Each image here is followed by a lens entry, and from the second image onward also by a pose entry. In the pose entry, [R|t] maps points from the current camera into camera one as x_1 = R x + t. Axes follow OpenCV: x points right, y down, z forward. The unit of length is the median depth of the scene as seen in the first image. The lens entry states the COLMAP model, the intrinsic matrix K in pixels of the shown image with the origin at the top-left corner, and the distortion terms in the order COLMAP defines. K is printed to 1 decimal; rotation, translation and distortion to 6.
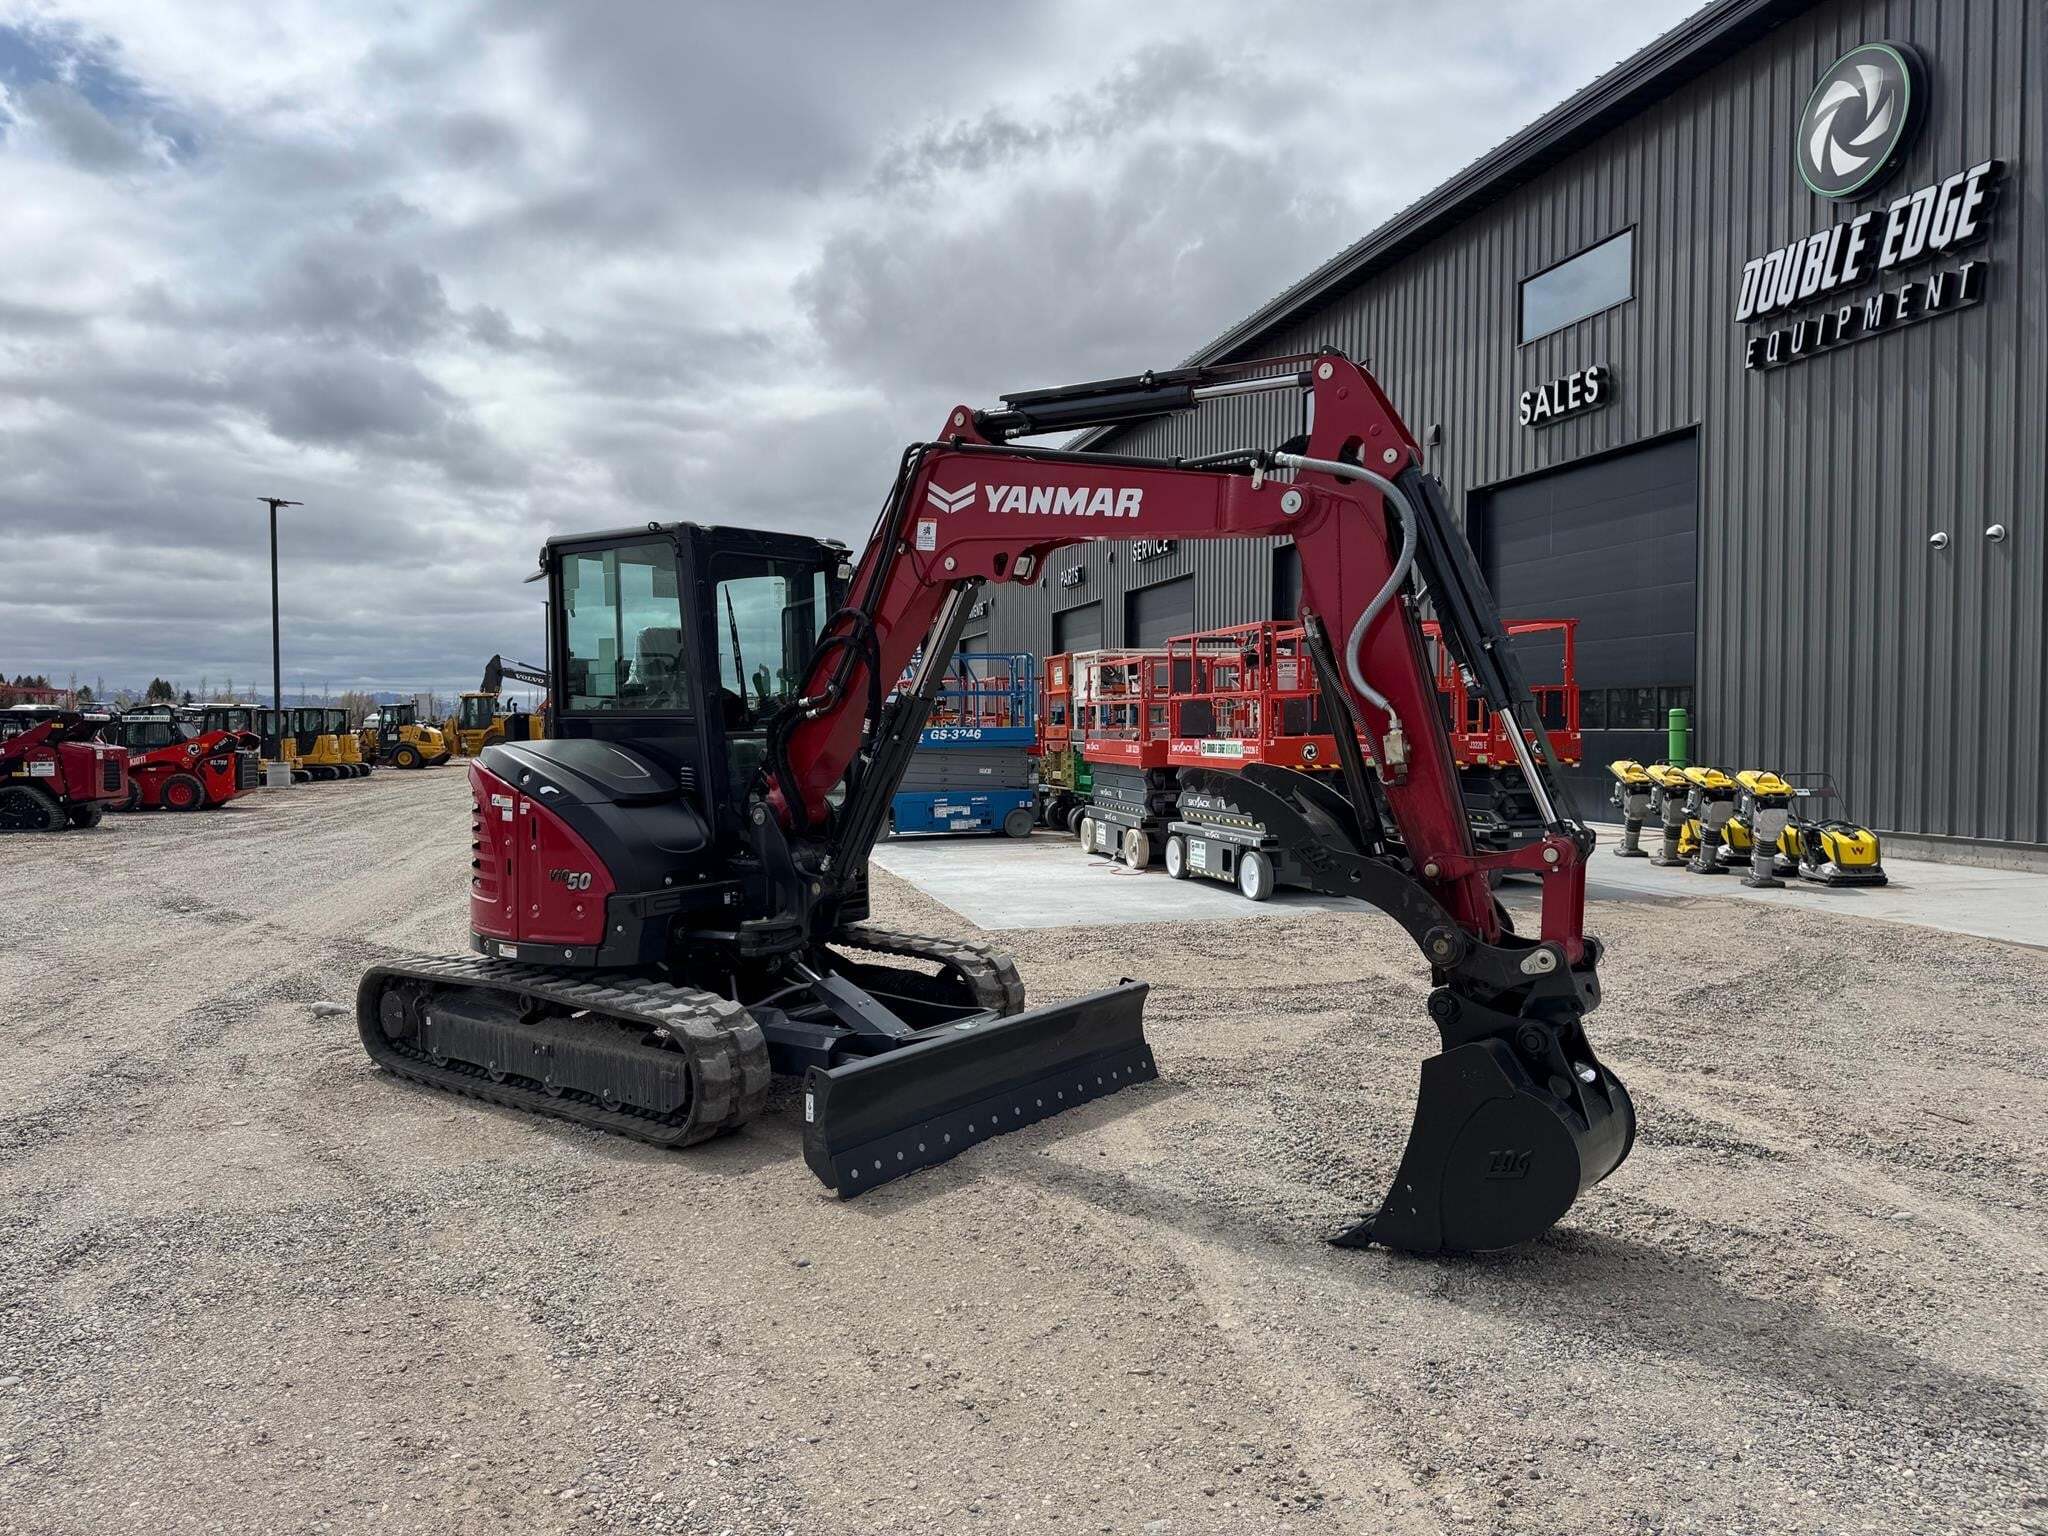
lens RADIAL K [[1455.3, 0, 1024.0], [0, 1455.3, 768.0], [0, 0, 1]] dist [0.009277, -0.007995]
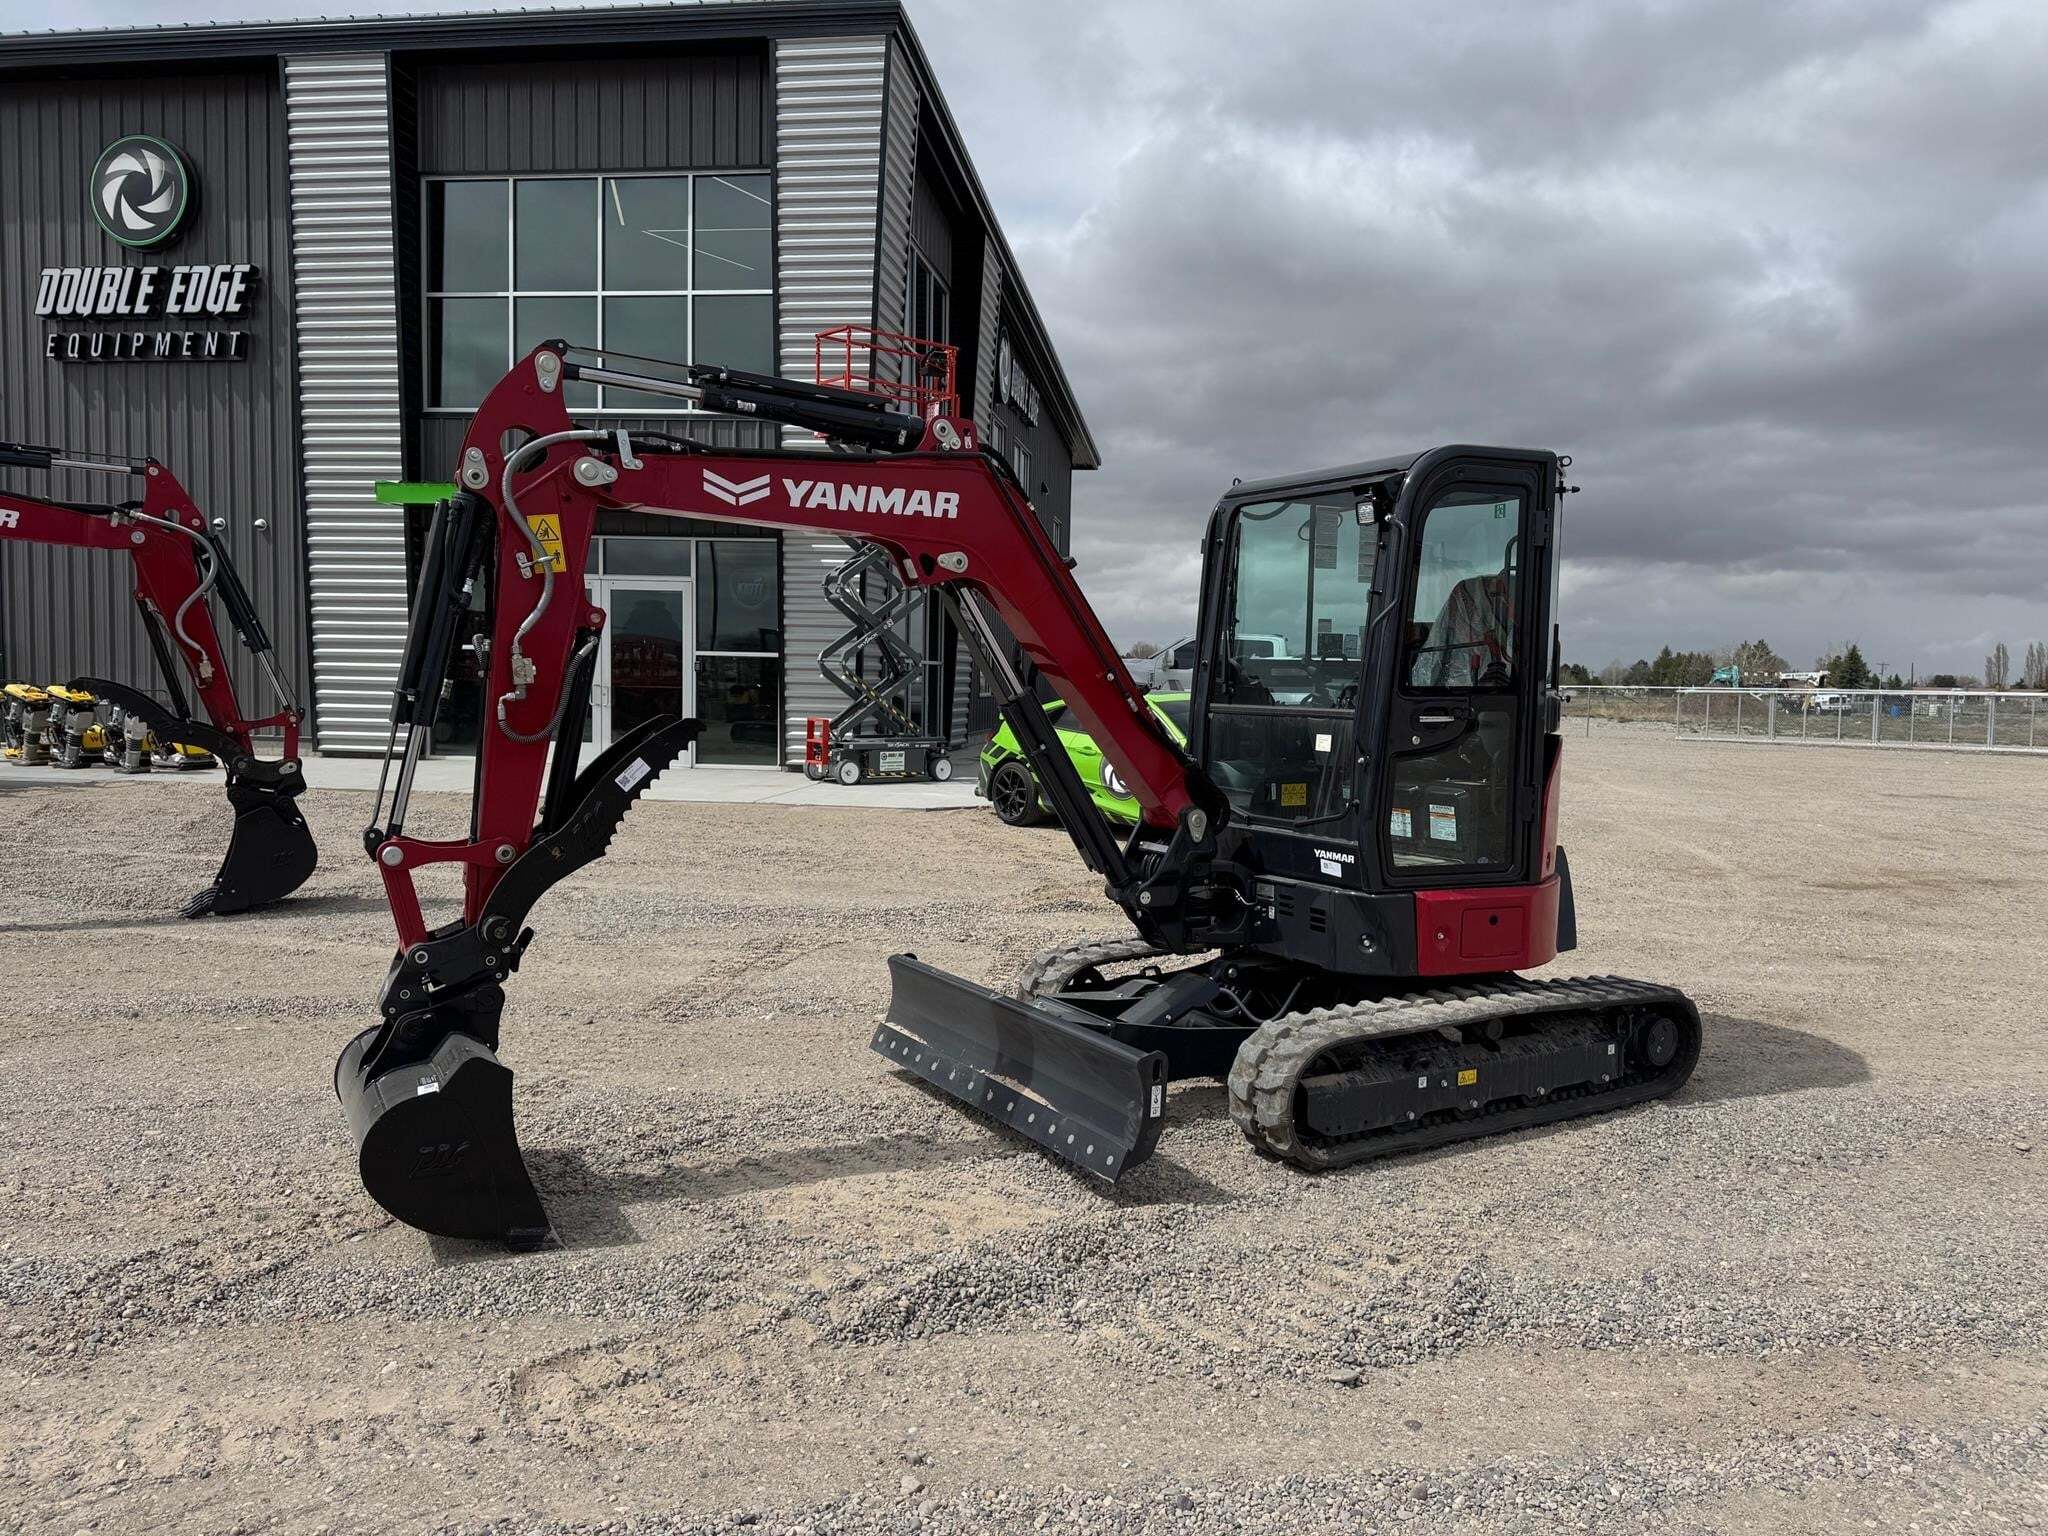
lens RADIAL K [[1455.3, 0, 1024.0], [0, 1455.3, 768.0], [0, 0, 1]] dist [0.009277, -0.007995]
pose [[0.391200, -0.050303, 0.918930, -0.358133], [0.003191, 0.998573, 0.053304, 0.005580], [-0.920300, -0.017920, 0.390803, -0.254353]]
